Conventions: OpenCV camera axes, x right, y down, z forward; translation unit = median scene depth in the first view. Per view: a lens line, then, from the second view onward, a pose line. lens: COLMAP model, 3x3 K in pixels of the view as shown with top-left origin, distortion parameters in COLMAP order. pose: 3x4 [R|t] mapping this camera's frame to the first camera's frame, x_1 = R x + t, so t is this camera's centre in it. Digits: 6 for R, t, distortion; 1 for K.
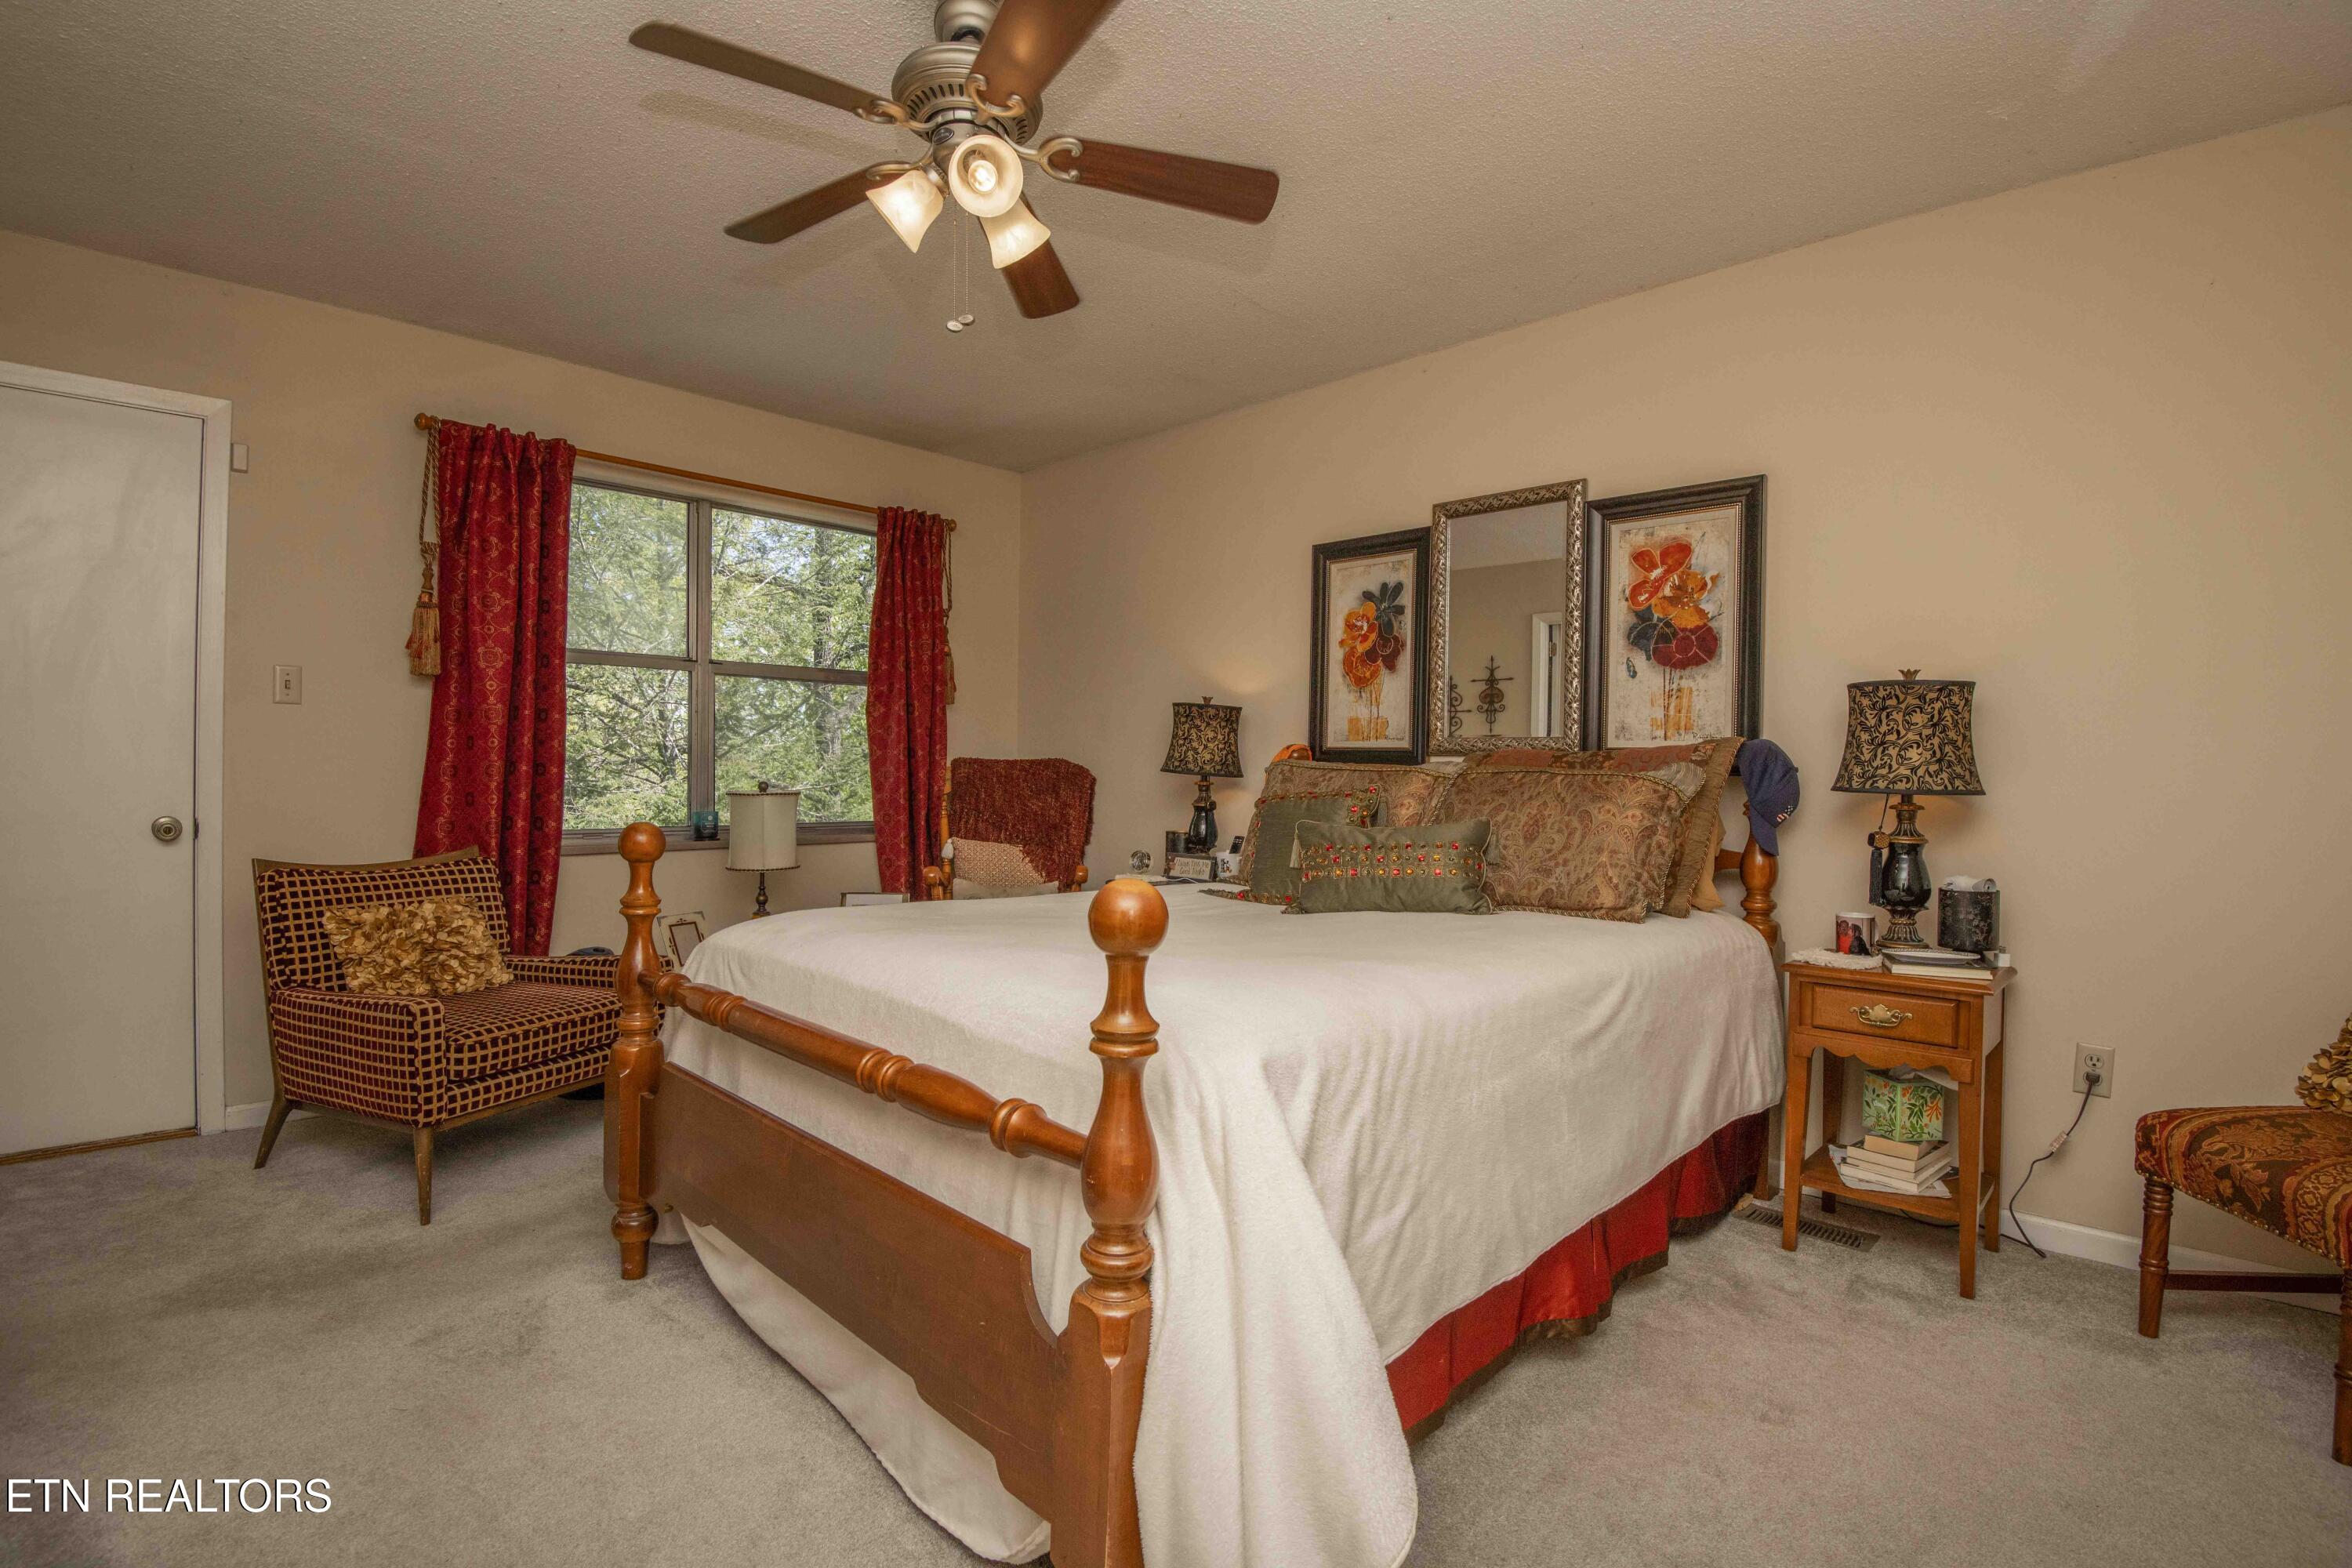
lens RADIAL K [[1090.2, 0, 1189.8], [0, 1090.2, 777.3], [0, 0, 1]] dist [-0.023750, -0.000699]
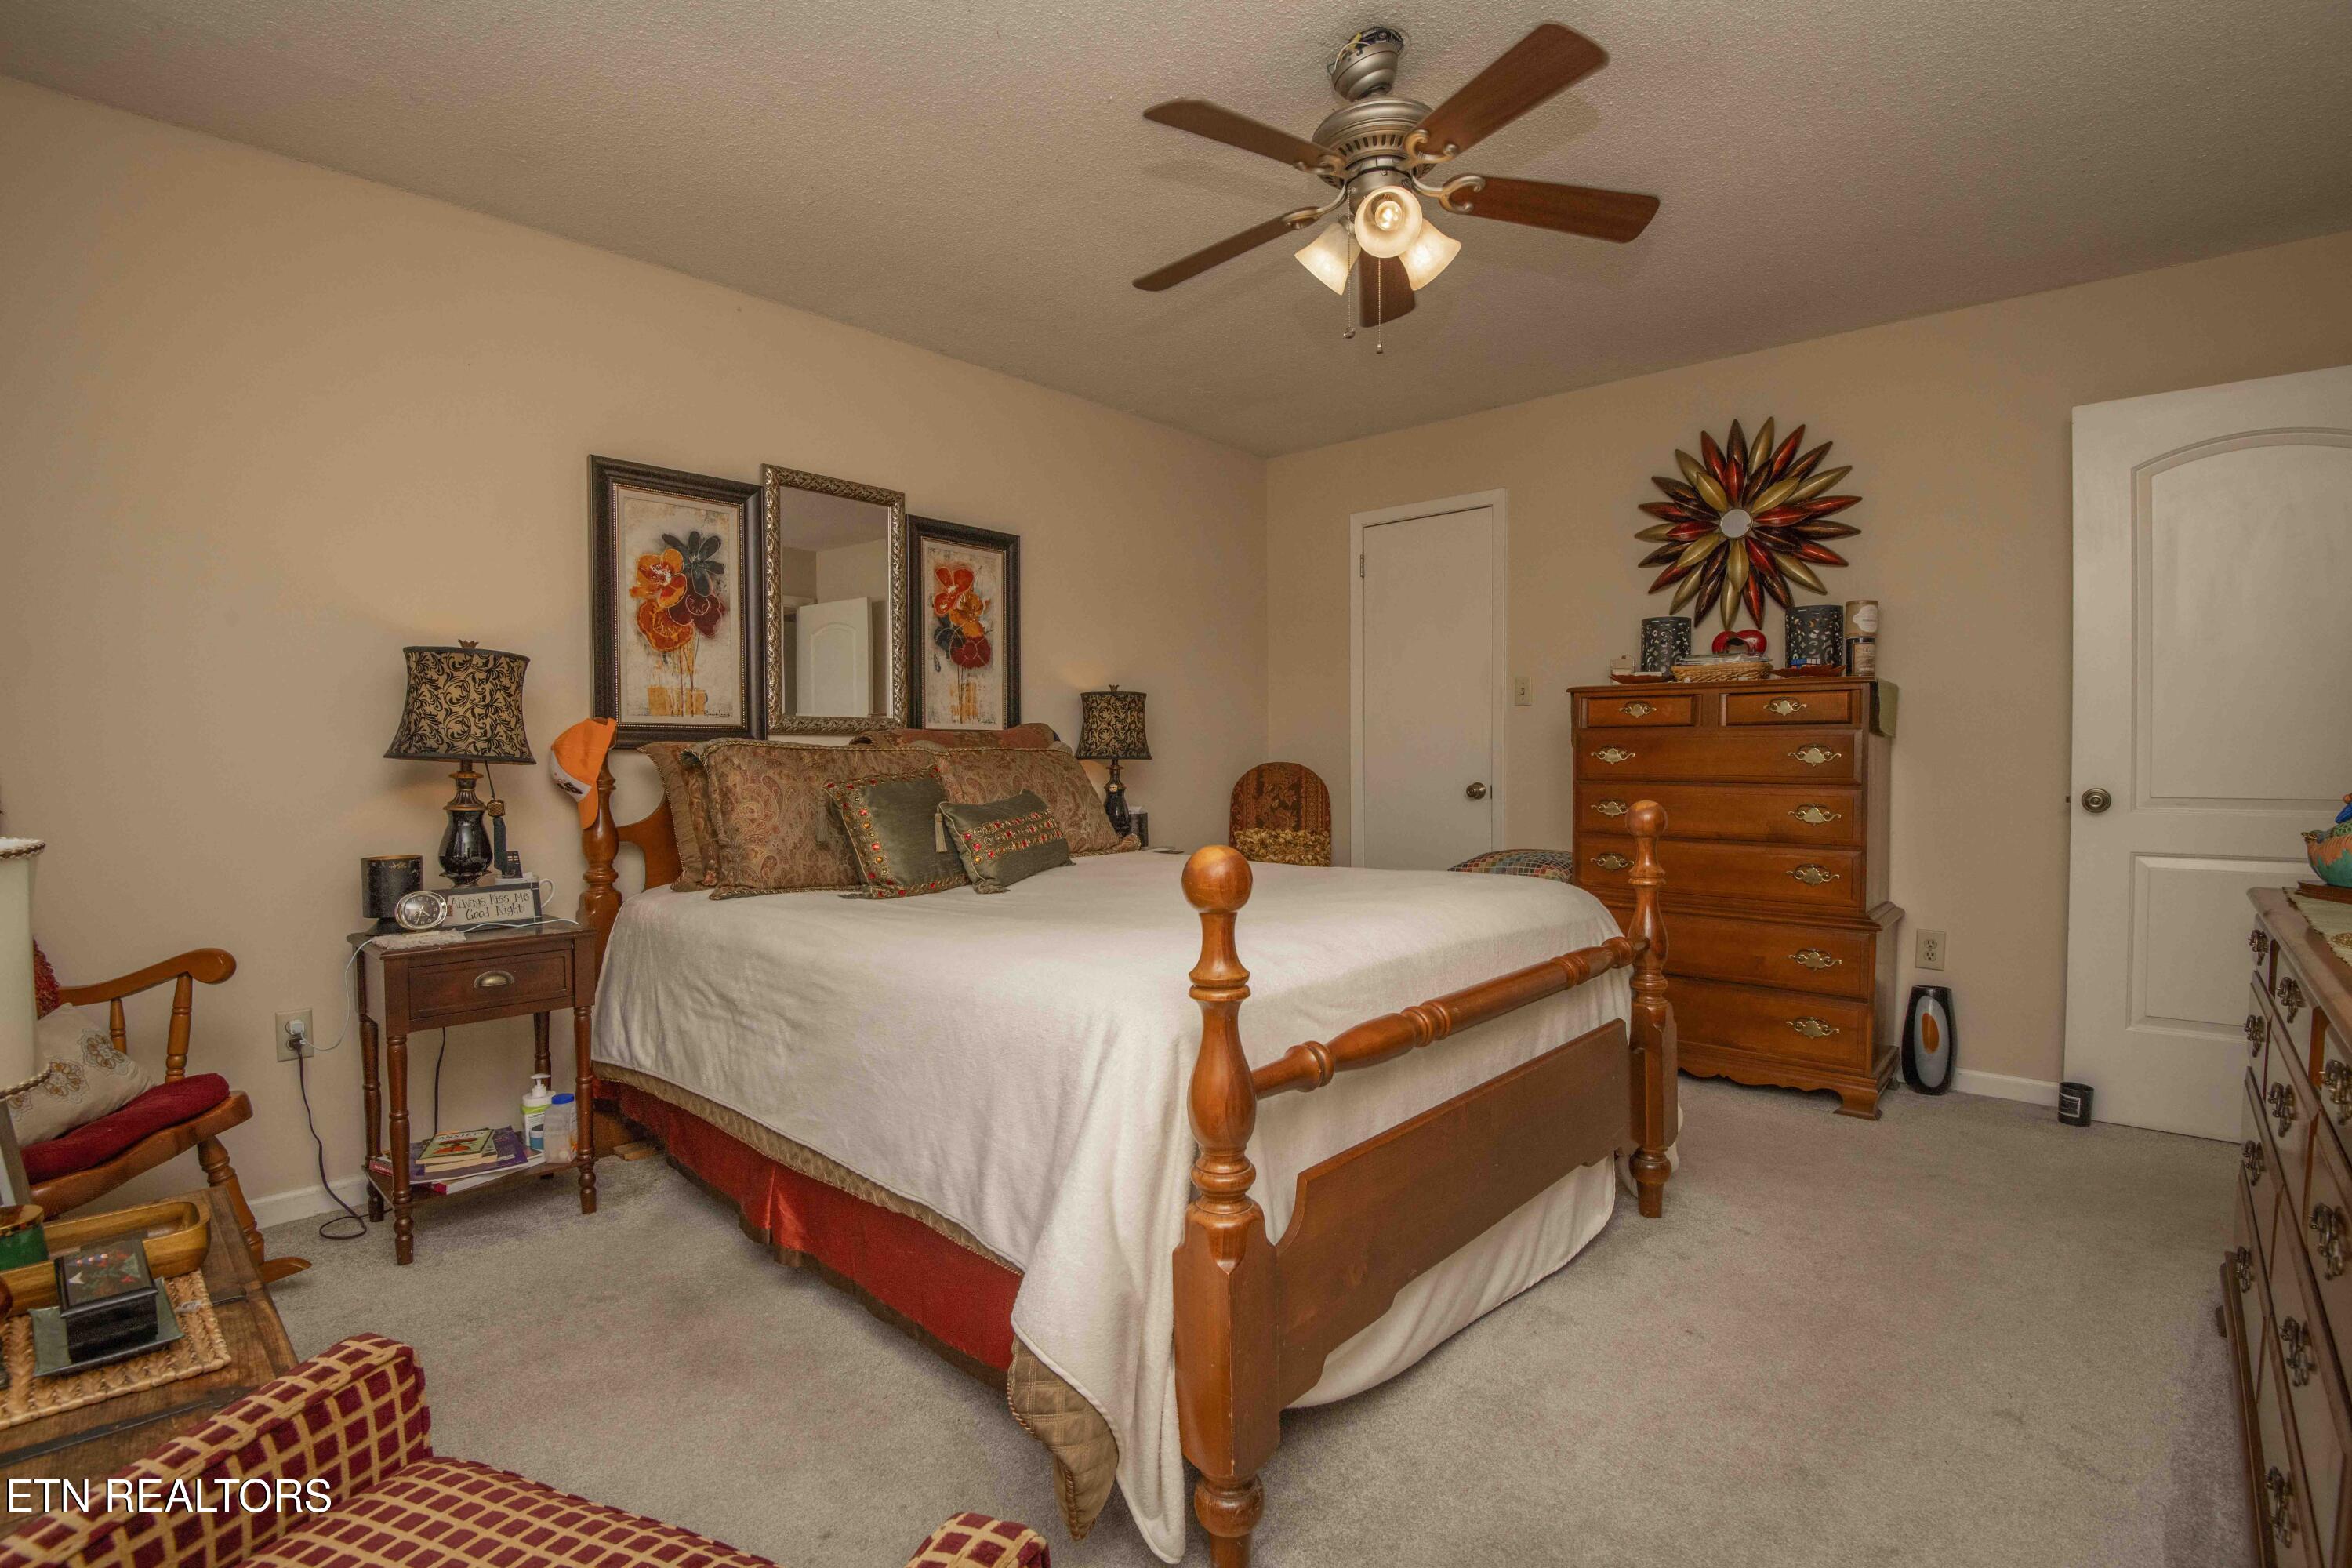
lens RADIAL K [[1090.2, 0, 1184.5], [0, 1090.2, 777.7], [0, 0, 1]] dist [-0.023750, -0.000699]
pose [[-0.043563, -0.033814, 0.998478, -0.712863], [0.014605, 0.999299, 0.034479, -0.009325], [-0.998944, 0.016084, -0.043039, 0.672258]]
